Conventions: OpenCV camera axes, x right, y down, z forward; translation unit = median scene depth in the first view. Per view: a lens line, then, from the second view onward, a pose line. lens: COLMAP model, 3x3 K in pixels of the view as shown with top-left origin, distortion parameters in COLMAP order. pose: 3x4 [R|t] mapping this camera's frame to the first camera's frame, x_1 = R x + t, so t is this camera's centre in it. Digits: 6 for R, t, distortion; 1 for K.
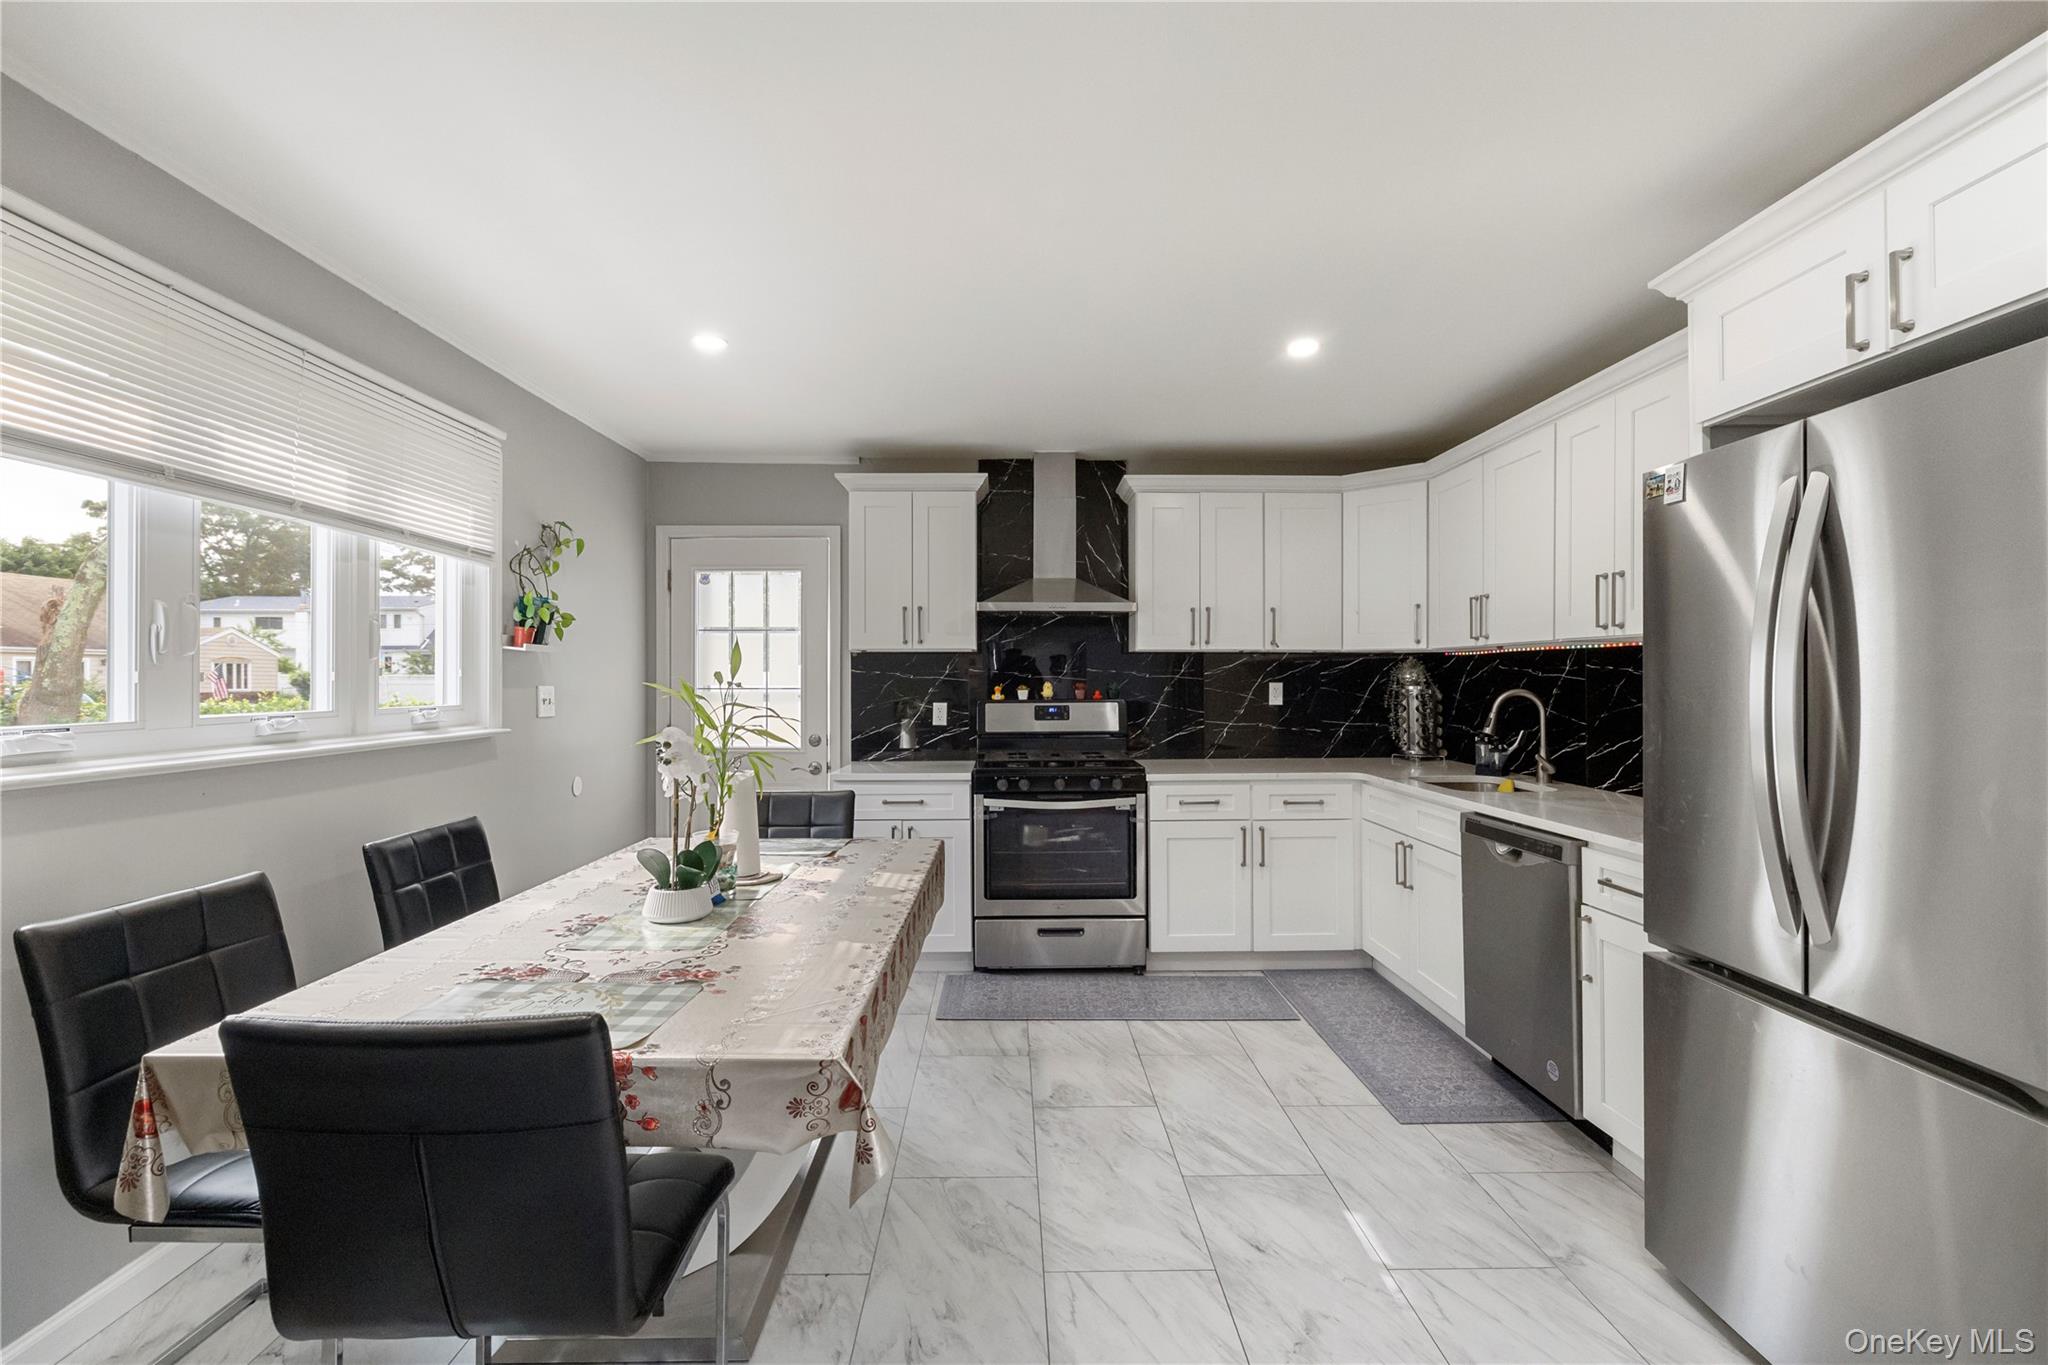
lens RADIAL K [[885.7, 0, 1031.3], [0, 885.7, 672.8], [0, 0, 1]] dist [0.001599, -0.000131]
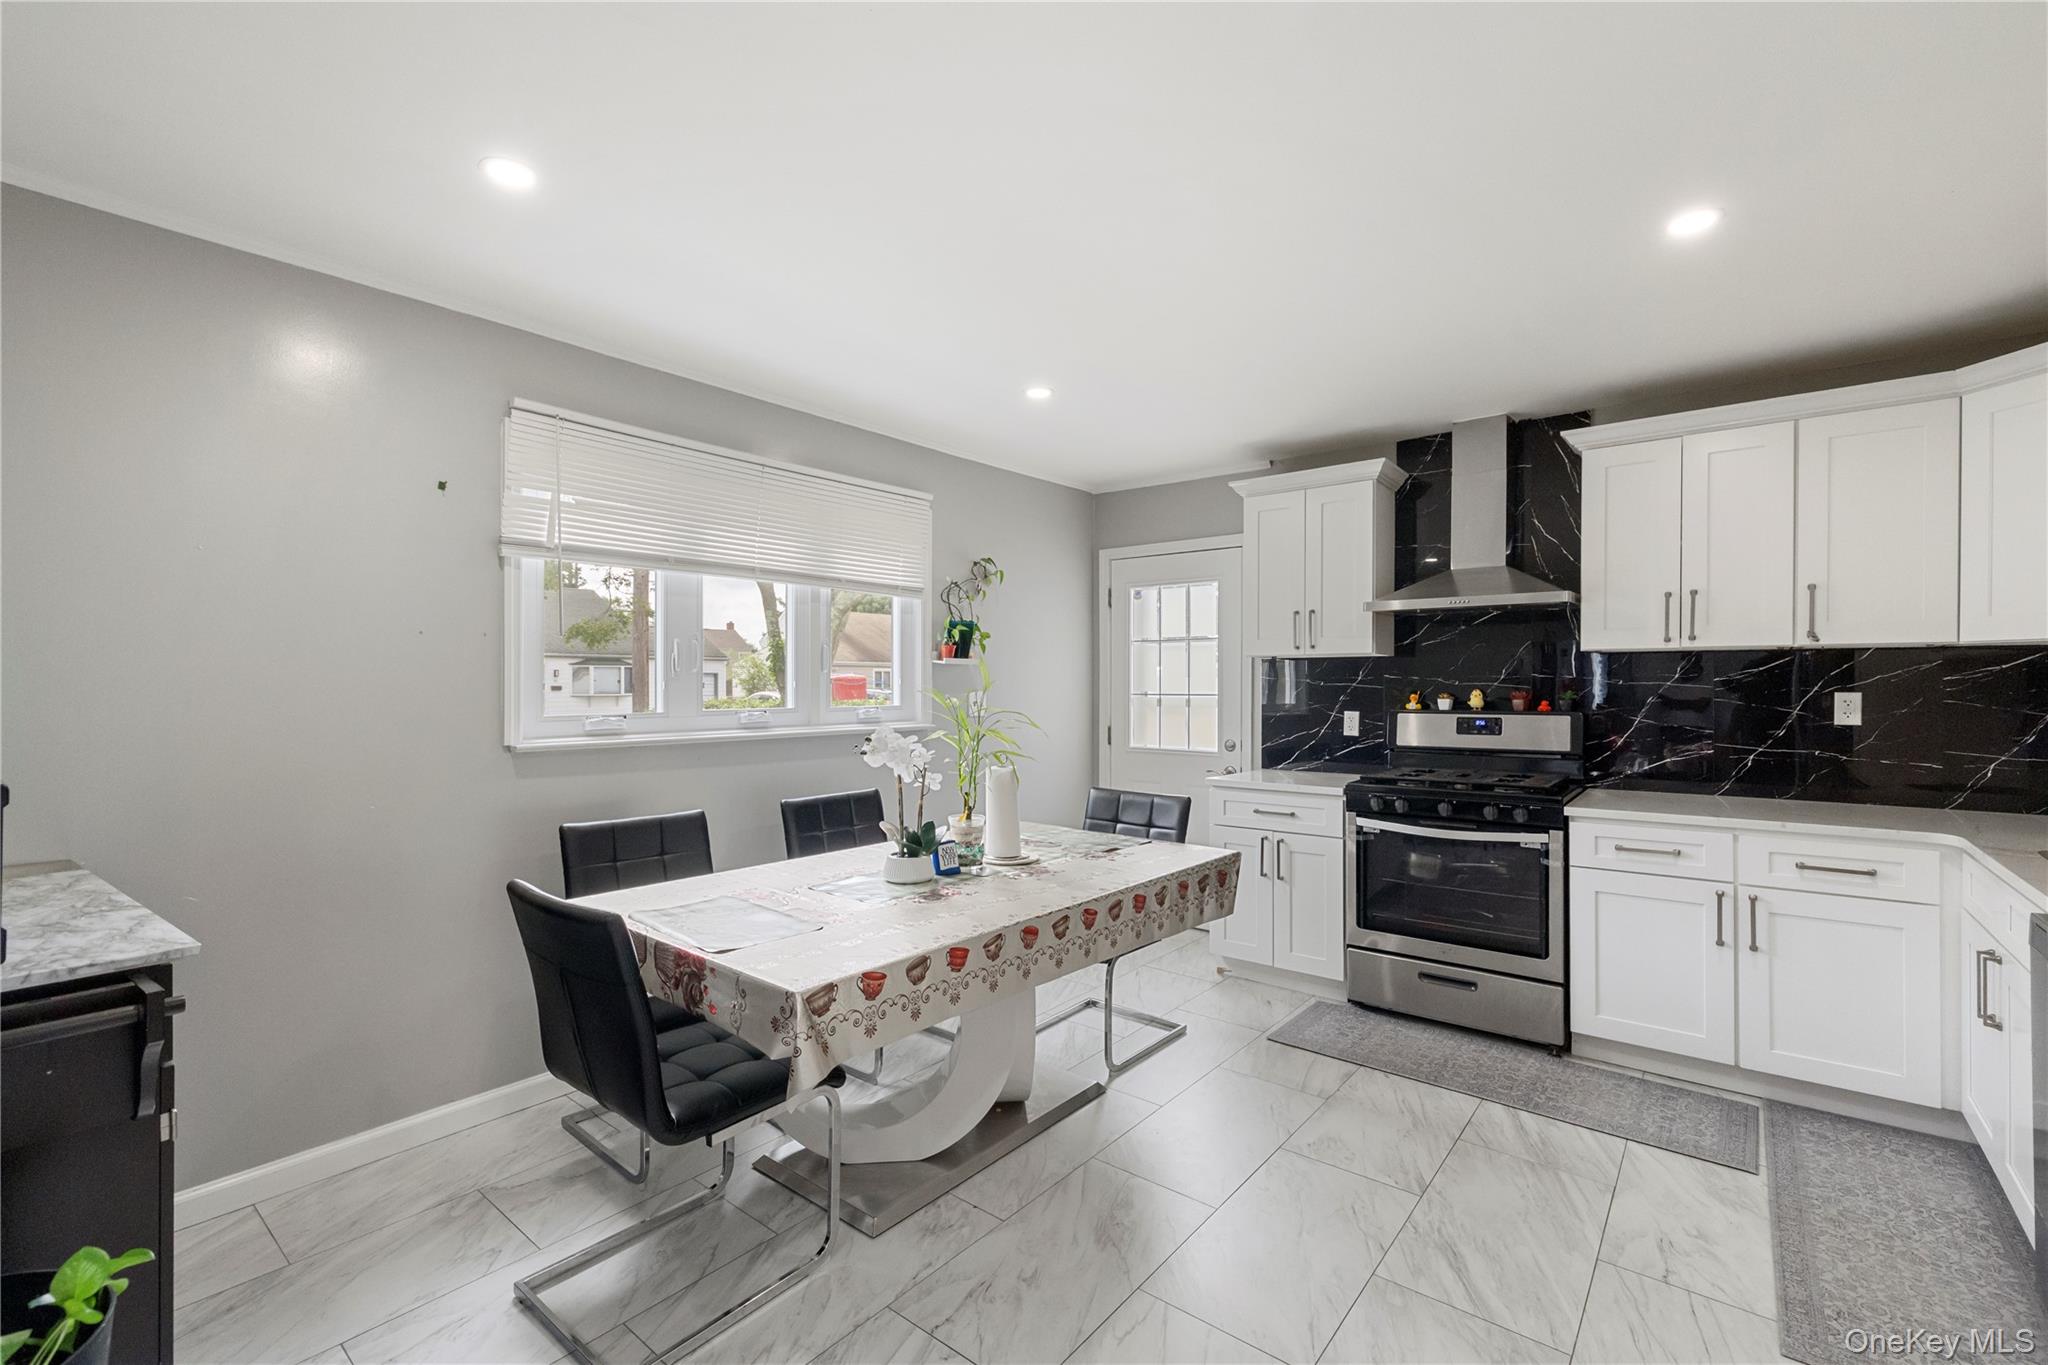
lens RADIAL K [[885.7, 0, 1034.7], [0, 885.7, 684.3], [0, 0, 1]] dist [0.001599, -0.000131]
pose [[0.766206, 0.001586, -0.642593, 0.273917], [0.003697, 0.999970, 0.006875, -0.002637], [0.642584, -0.007644, 0.766177, 0.084607]]
